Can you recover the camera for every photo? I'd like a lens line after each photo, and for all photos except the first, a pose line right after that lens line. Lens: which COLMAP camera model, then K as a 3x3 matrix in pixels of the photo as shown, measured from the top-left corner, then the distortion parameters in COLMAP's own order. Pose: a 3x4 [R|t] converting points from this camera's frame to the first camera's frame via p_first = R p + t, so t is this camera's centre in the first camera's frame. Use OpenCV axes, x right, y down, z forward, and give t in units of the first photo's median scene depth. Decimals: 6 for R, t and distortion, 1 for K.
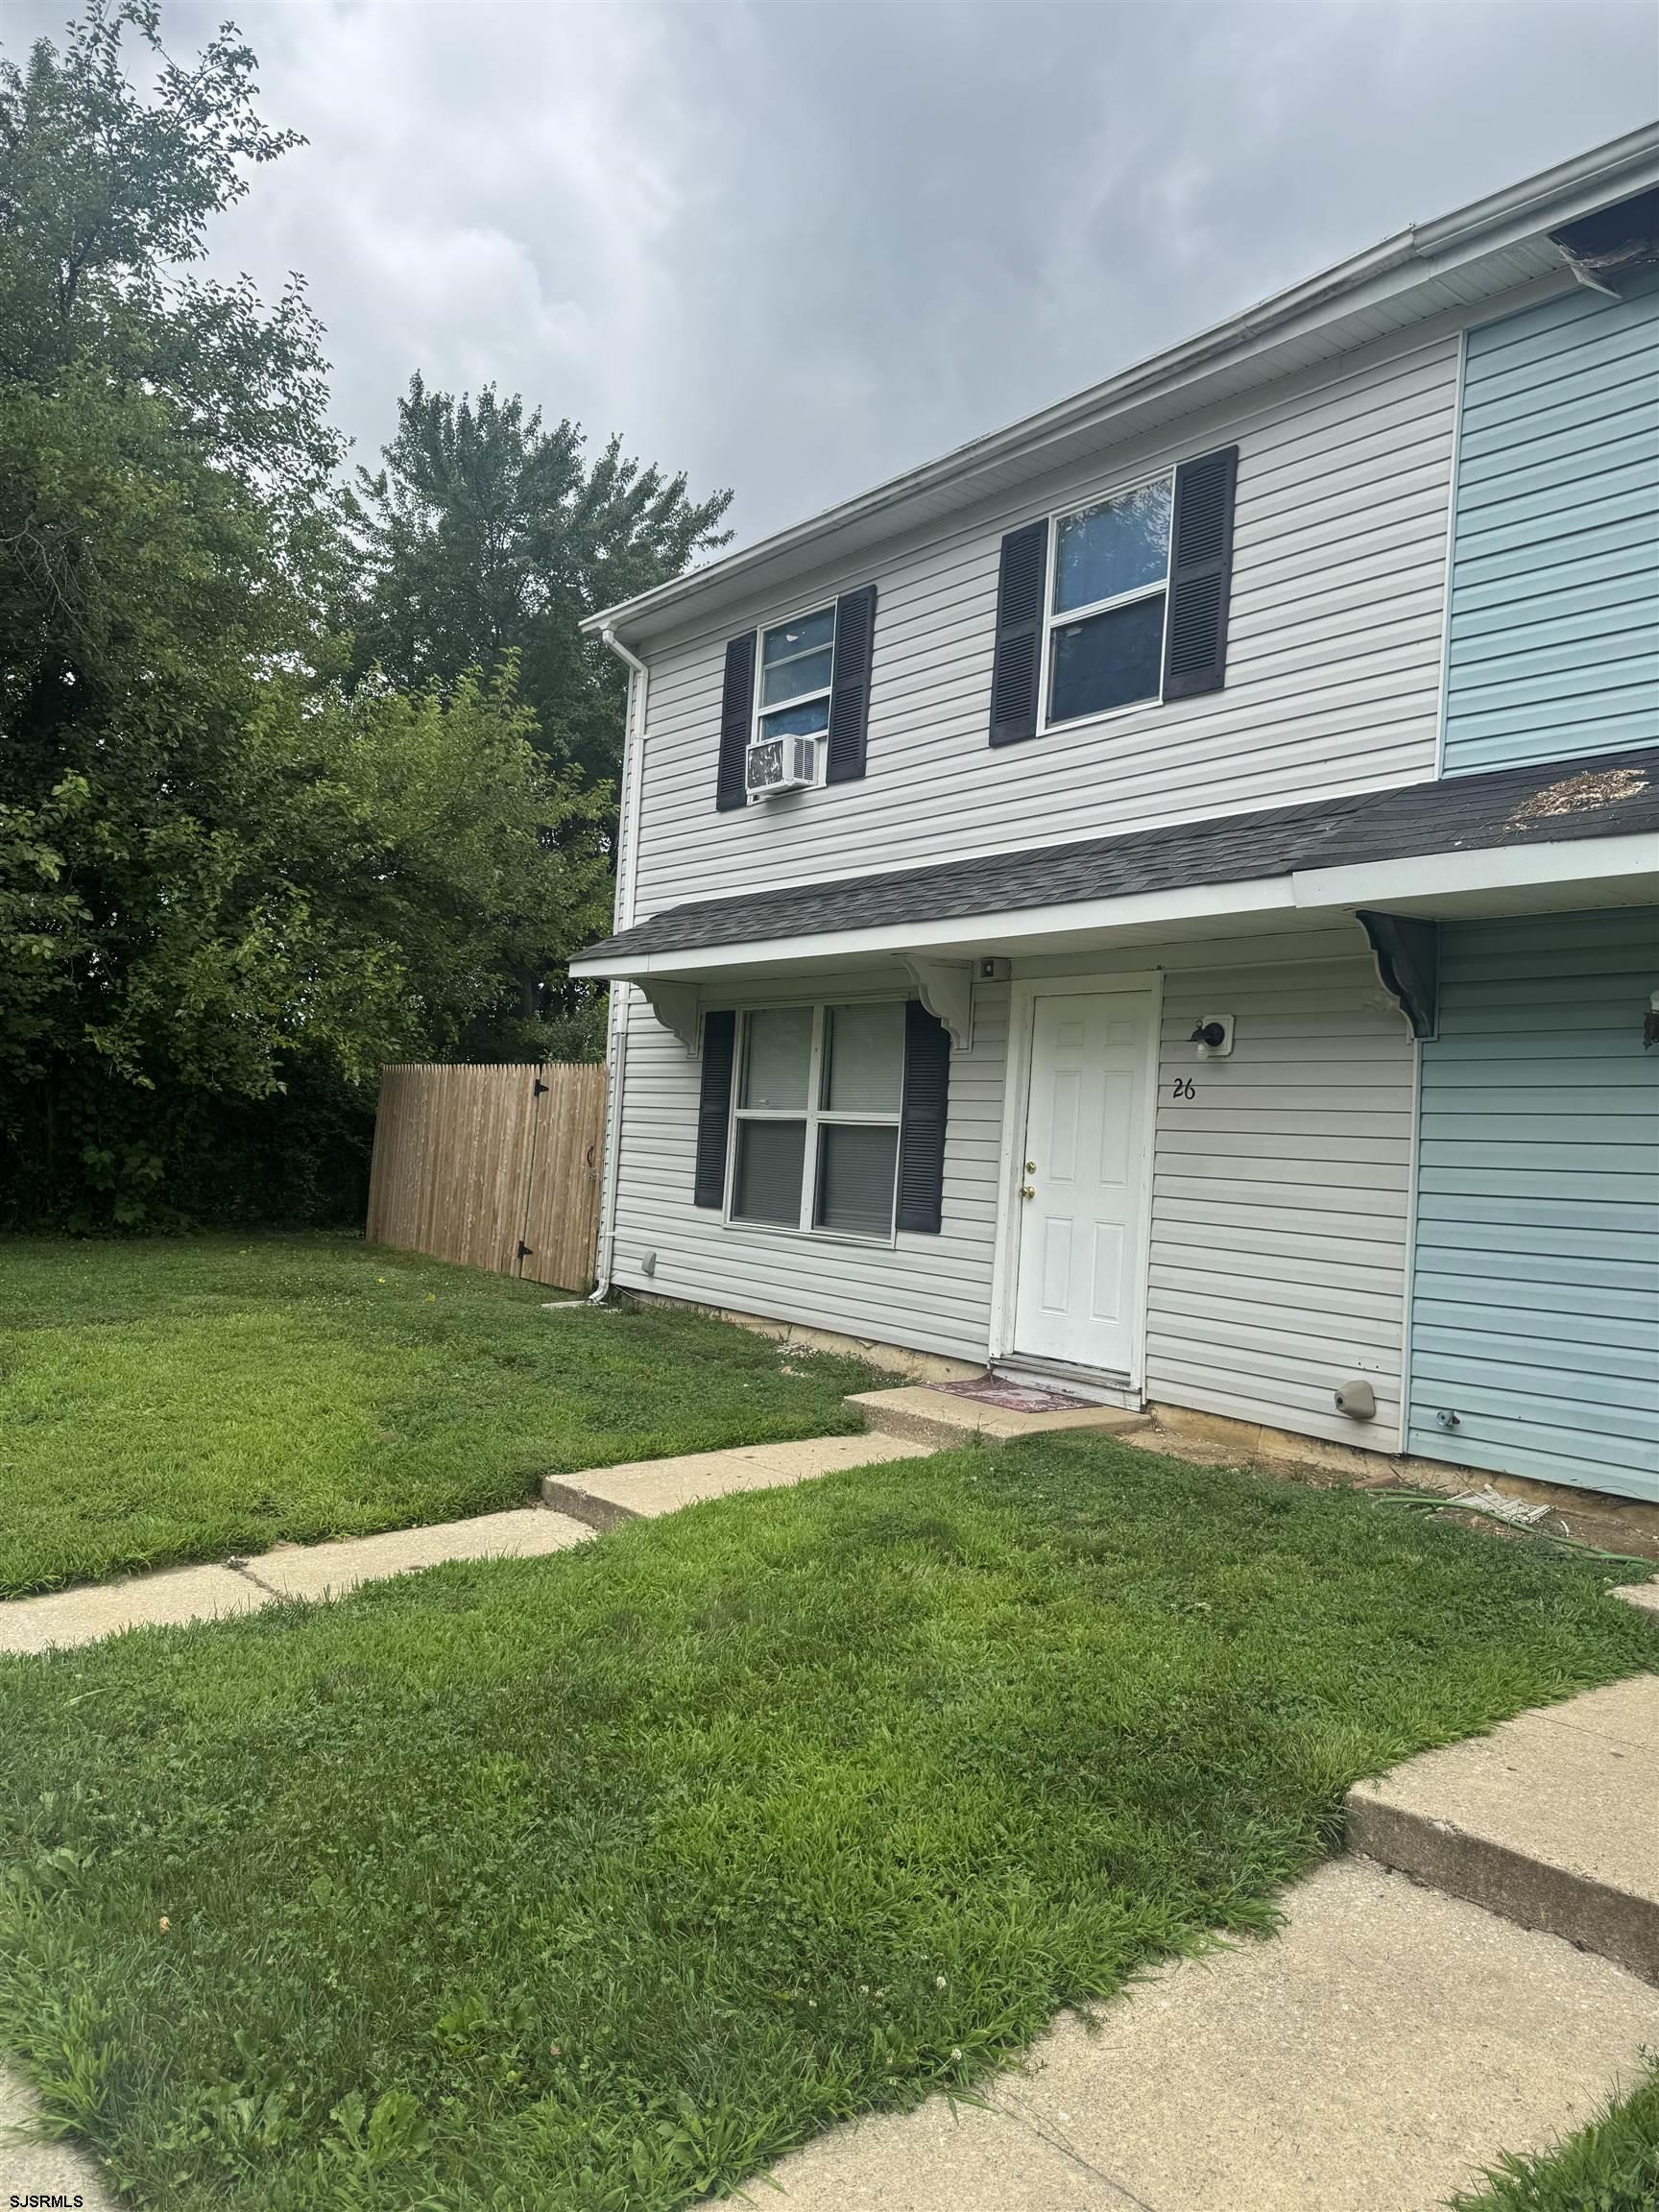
lens RADIAL K [[1539.7, 0, 829.5], [0, 1539.7, 1106.0], [0, 0, 1]] dist [0.085525, -0.122614]
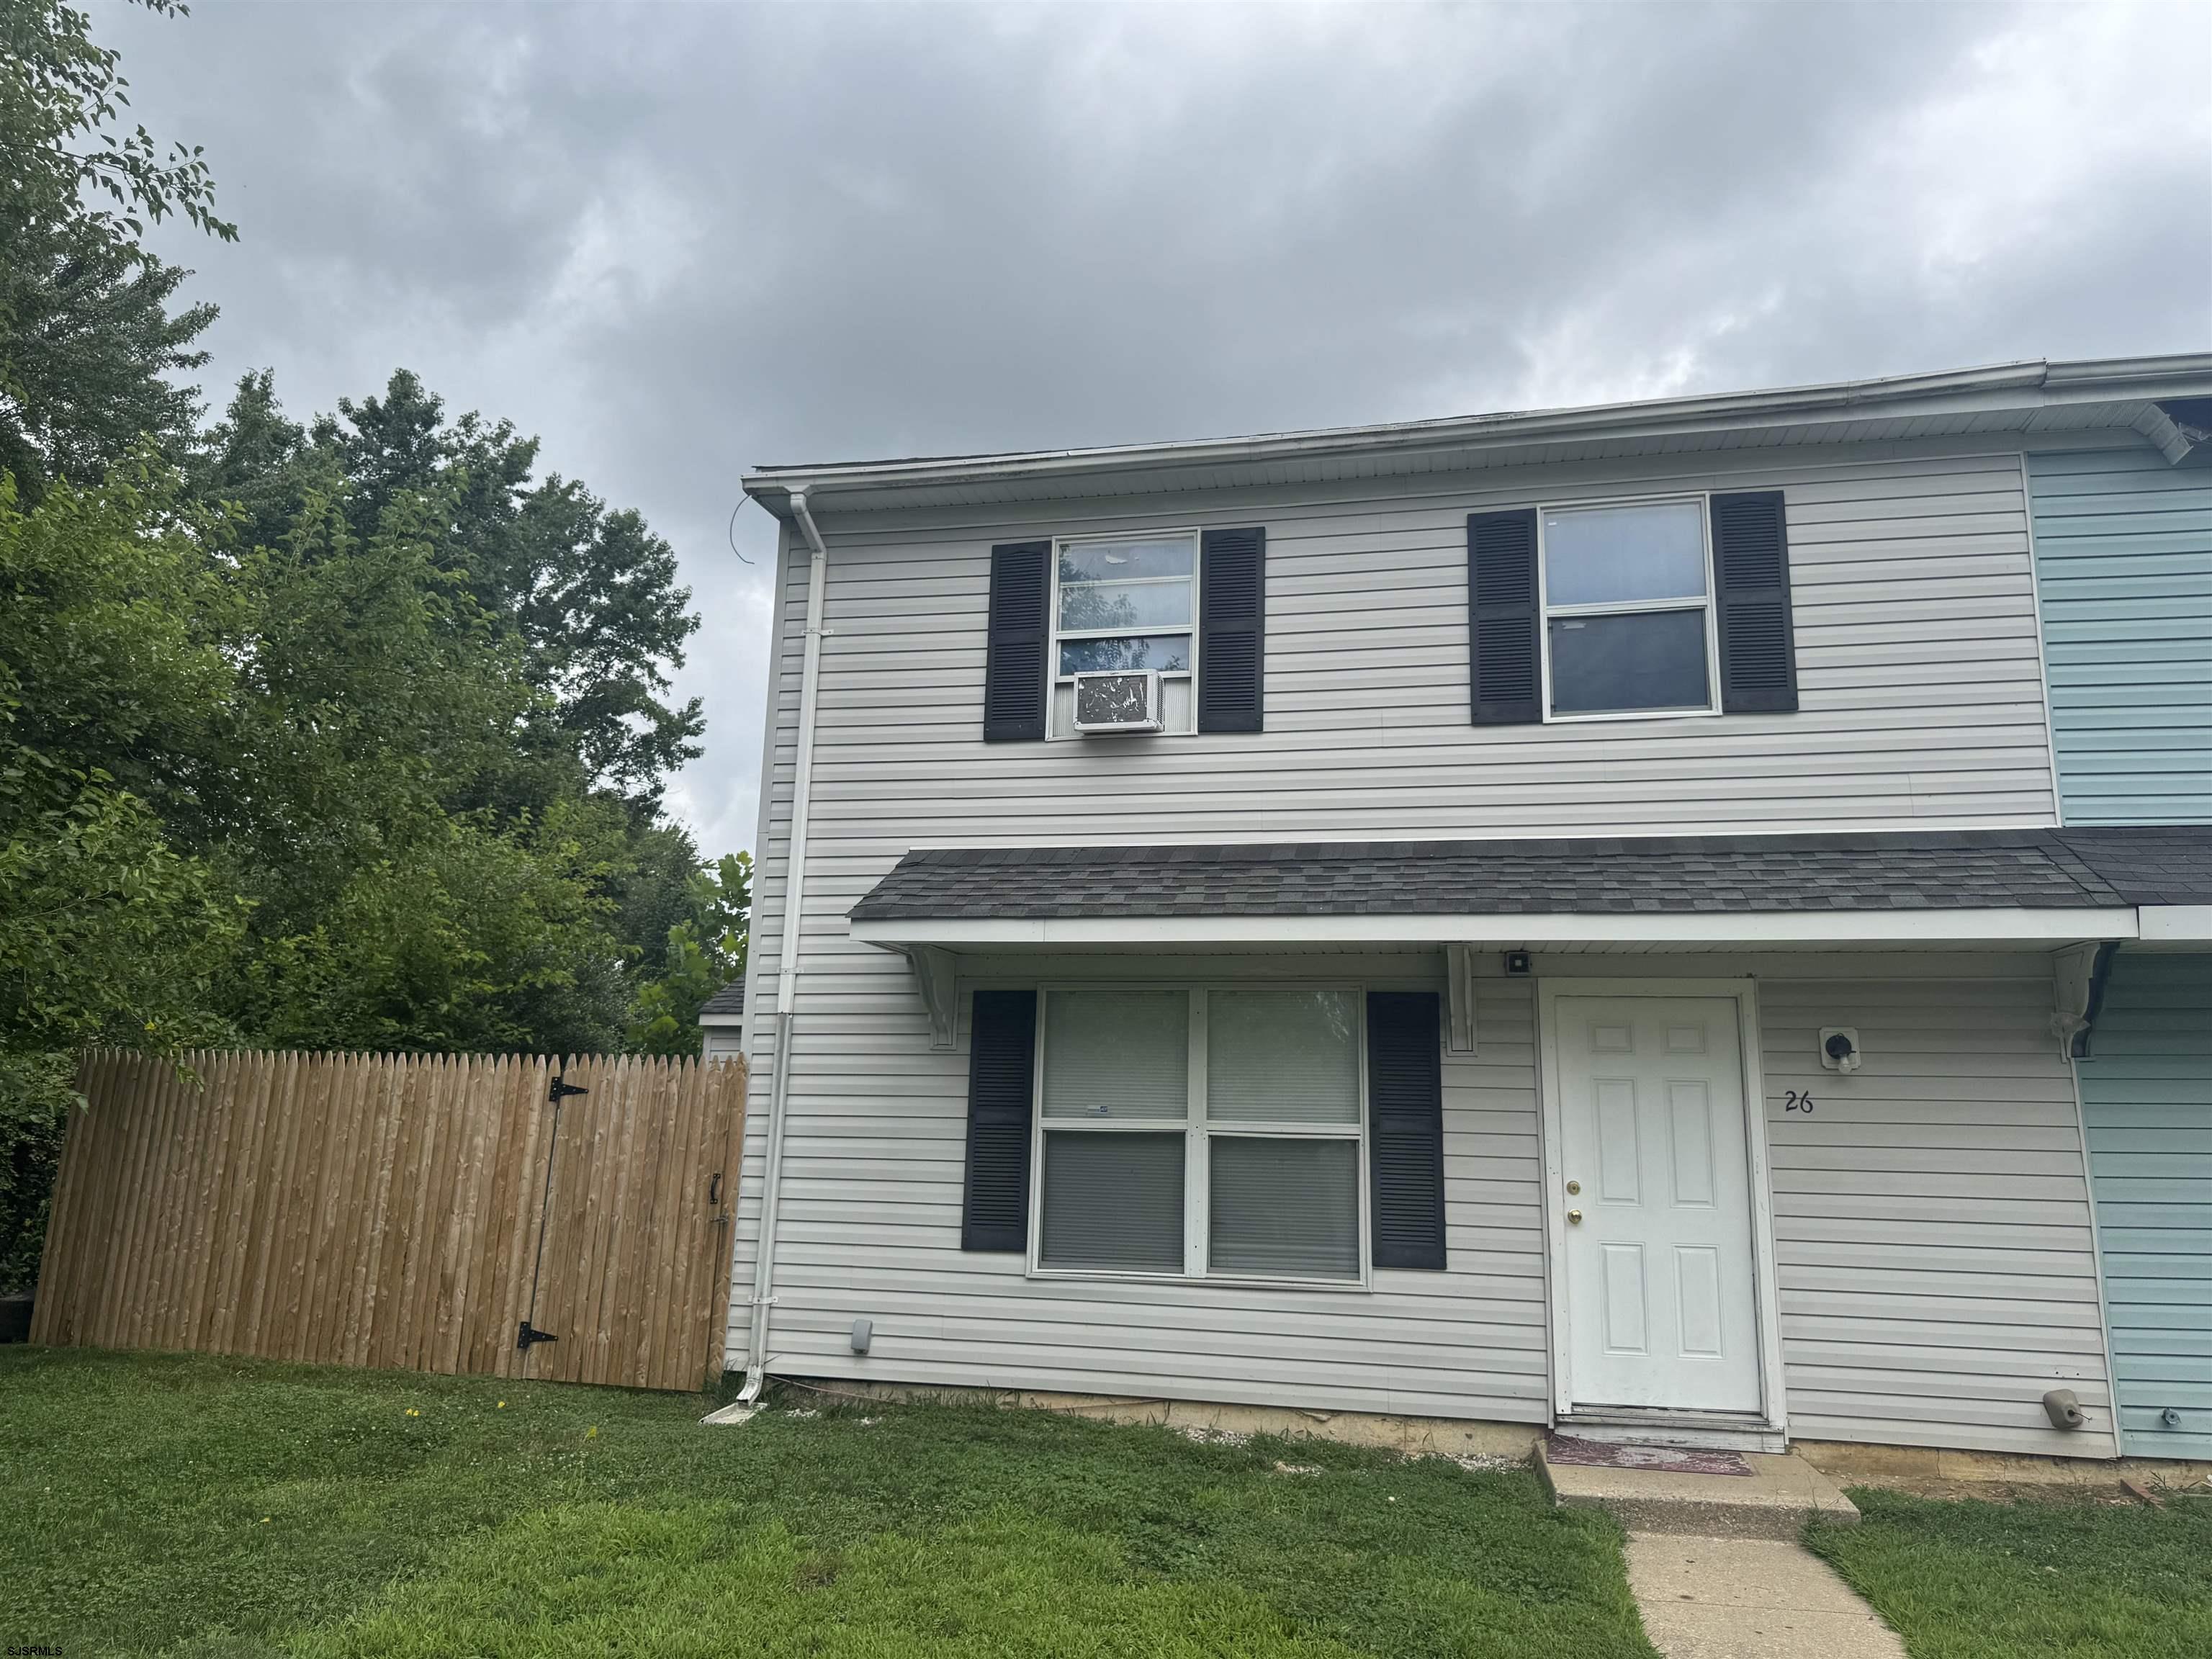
lens RADIAL K [[1539.7, 0, 1160.0], [0, 1539.7, 823.1], [0, 0, 1]] dist [0.085525, -0.122614]
pose [[0.777021, 0.089828, 0.623032, -0.615827], [0.005658, 0.988729, -0.149611, -0.034197], [-0.629449, 0.119776, 0.767755, 0.406098]]
